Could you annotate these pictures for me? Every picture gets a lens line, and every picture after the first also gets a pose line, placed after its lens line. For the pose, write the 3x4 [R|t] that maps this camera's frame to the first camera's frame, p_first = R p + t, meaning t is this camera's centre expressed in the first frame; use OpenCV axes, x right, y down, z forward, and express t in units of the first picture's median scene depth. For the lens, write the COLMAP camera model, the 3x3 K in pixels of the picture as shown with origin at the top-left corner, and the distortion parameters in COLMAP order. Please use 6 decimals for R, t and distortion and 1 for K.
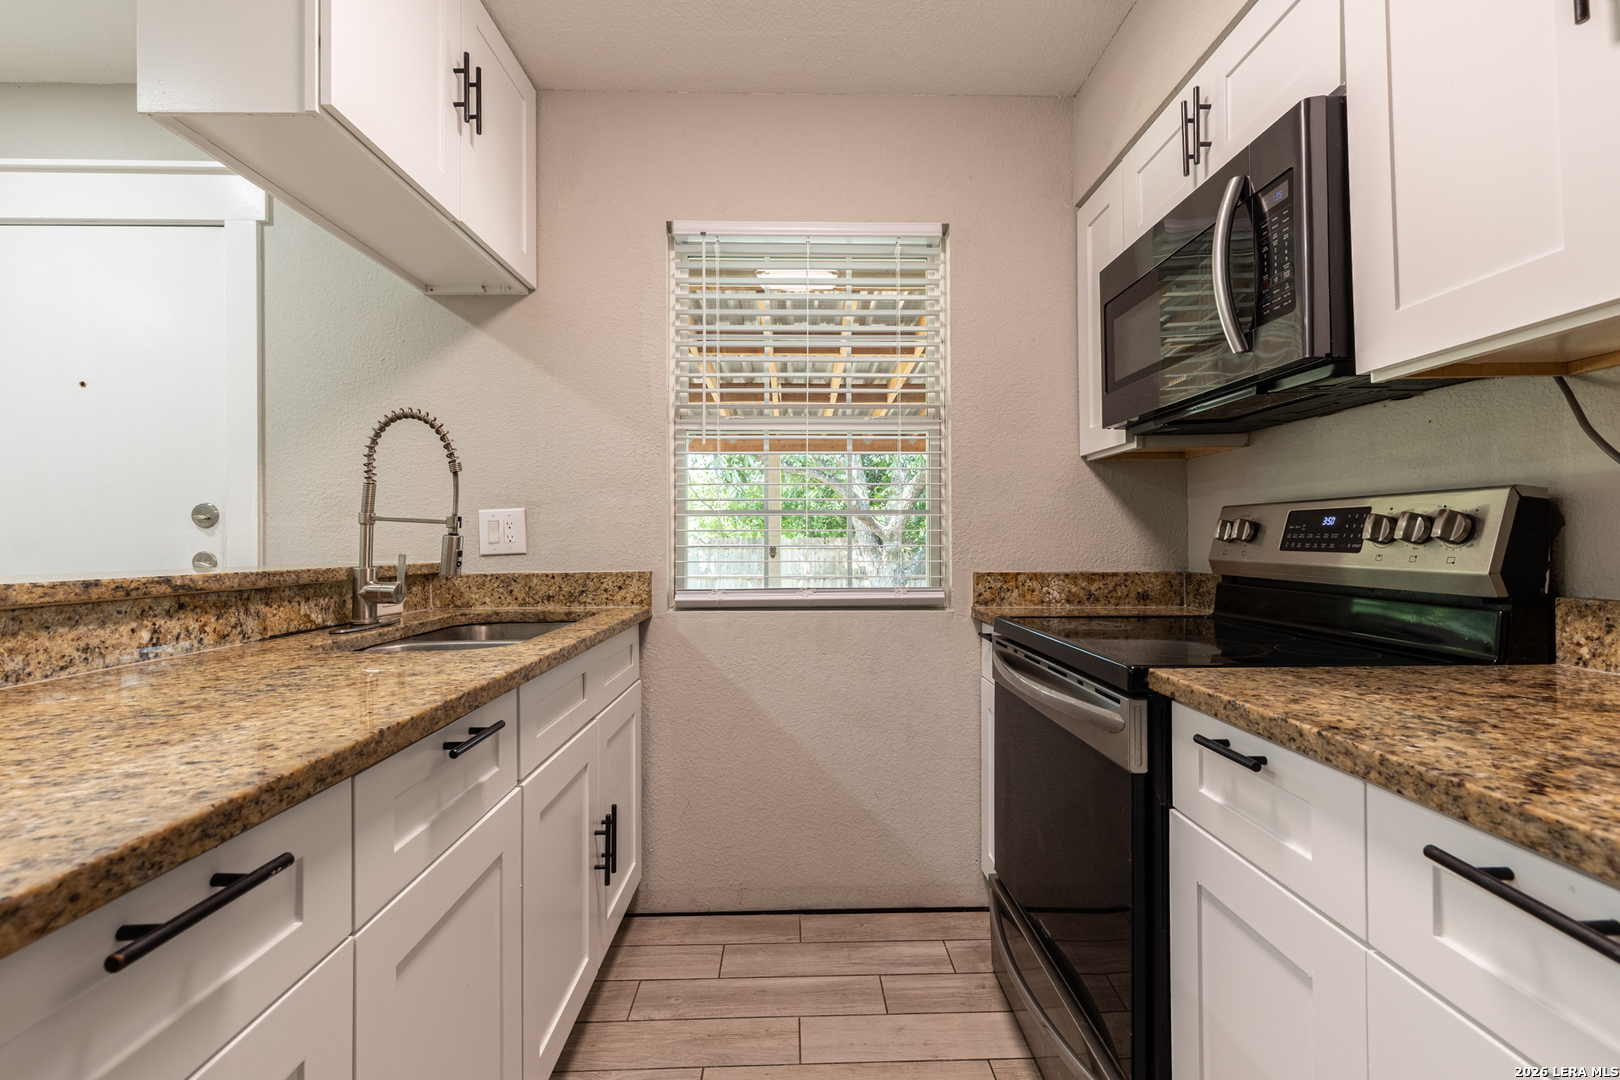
lens RADIAL K [[728.8, 0, 814.2], [0, 728.8, 535.2], [0, 0, 1]] dist [0.005715, -0.000458]
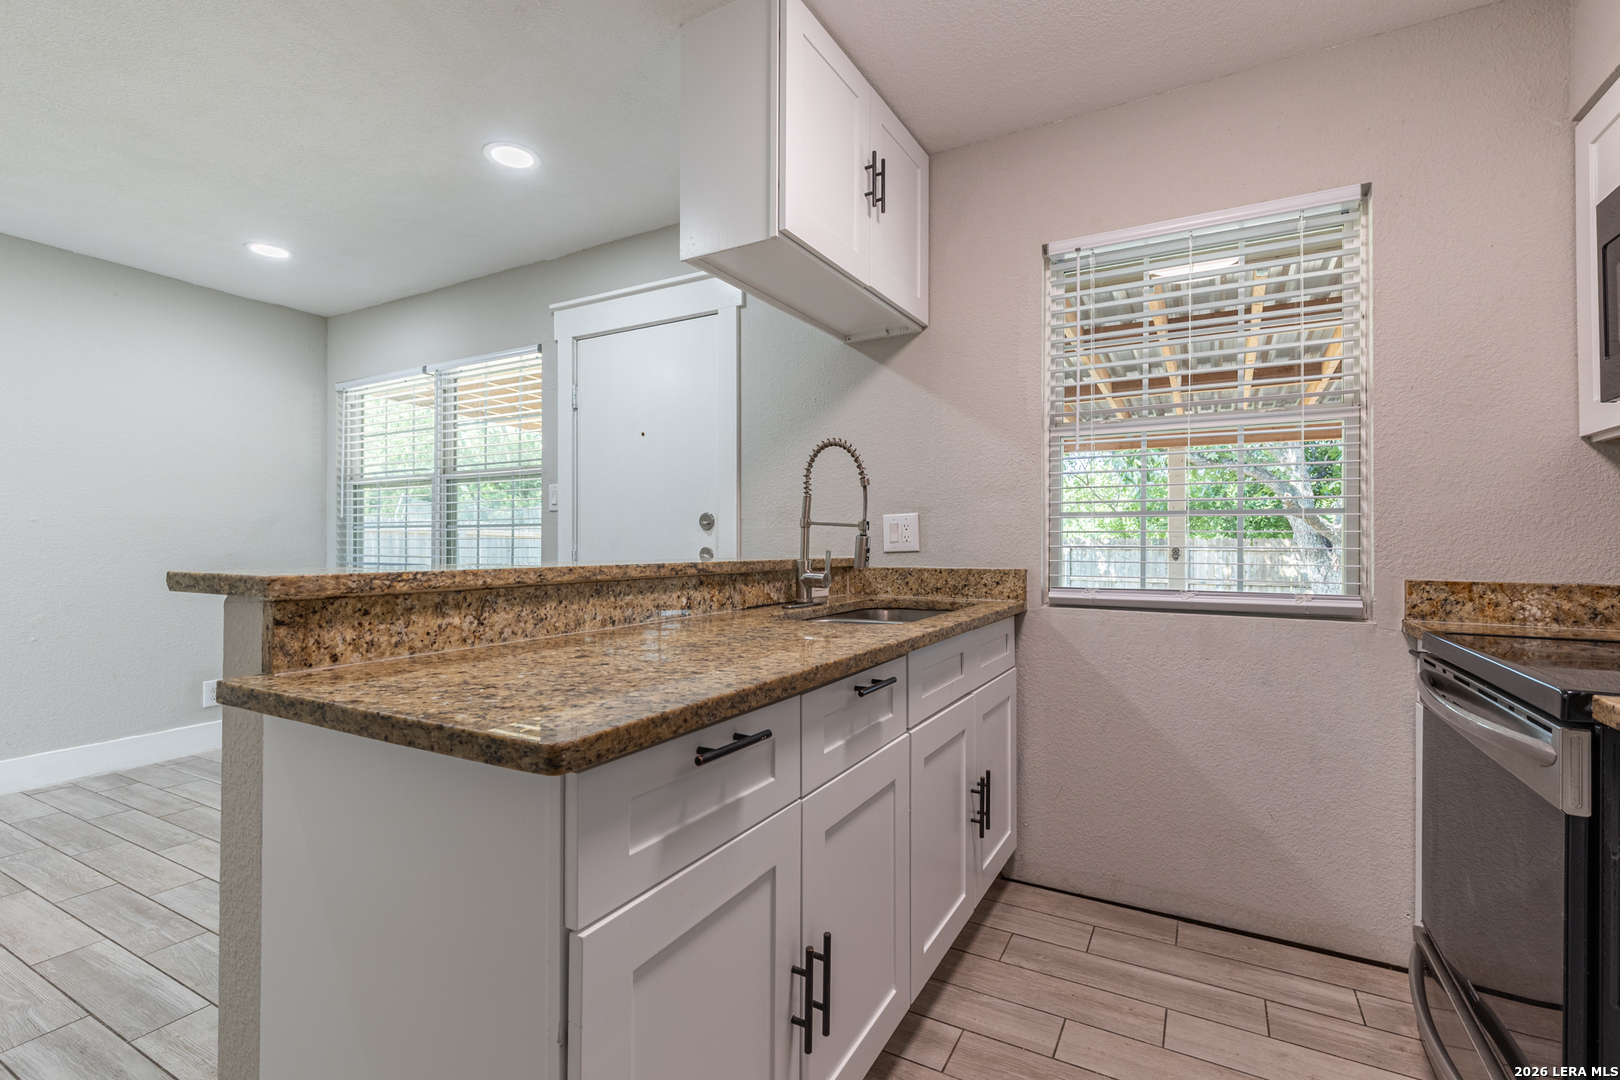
lens RADIAL K [[728.8, 0, 812.8], [0, 728.8, 537.3], [0, 0, 1]] dist [0.005715, -0.000458]
pose [[0.860818, 0.003396, -0.508902, 0.059069], [-0.002075, 0.999993, 0.003163, -0.001217], [0.508909, -0.001666, 0.860819, -0.107085]]
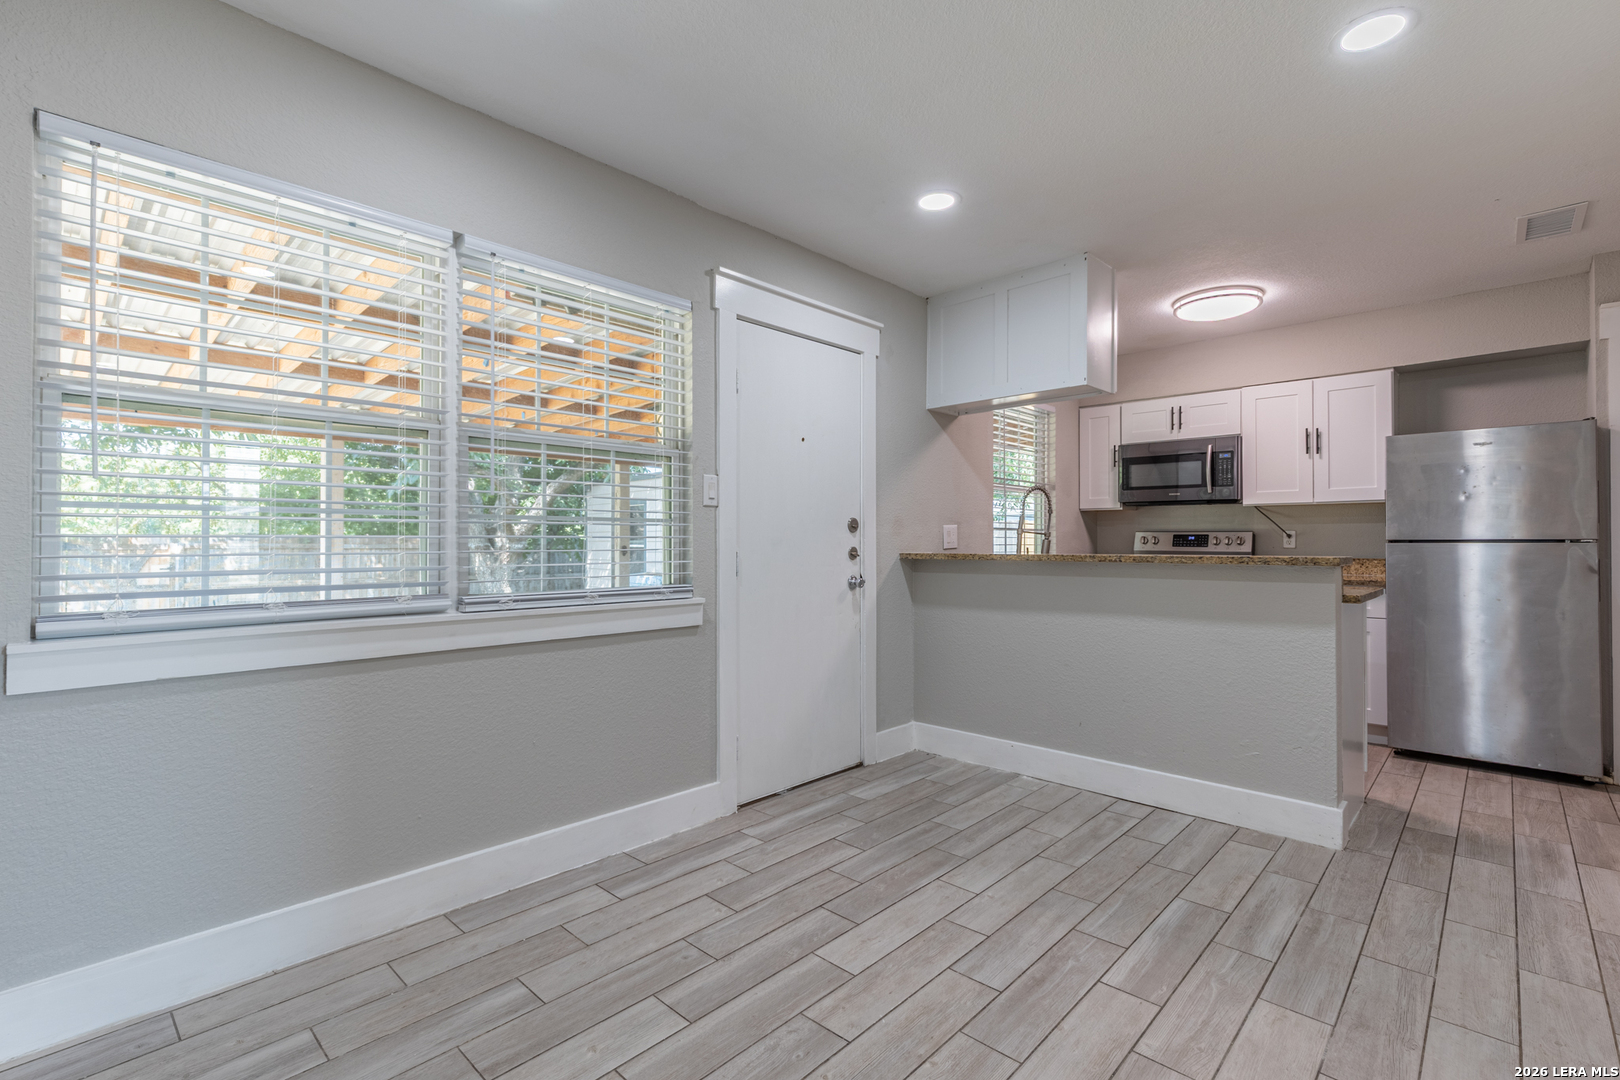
lens RADIAL K [[728.8, 0, 820.5], [0, 728.8, 538.8], [0, 0, 1]] dist [0.005715, -0.000458]
pose [[0.704000, 0.010791, 0.710118, -2.158318], [-0.009417, 0.999938, -0.005859, 0.015131], [-0.710138, -0.002562, 0.704058, -0.124858]]
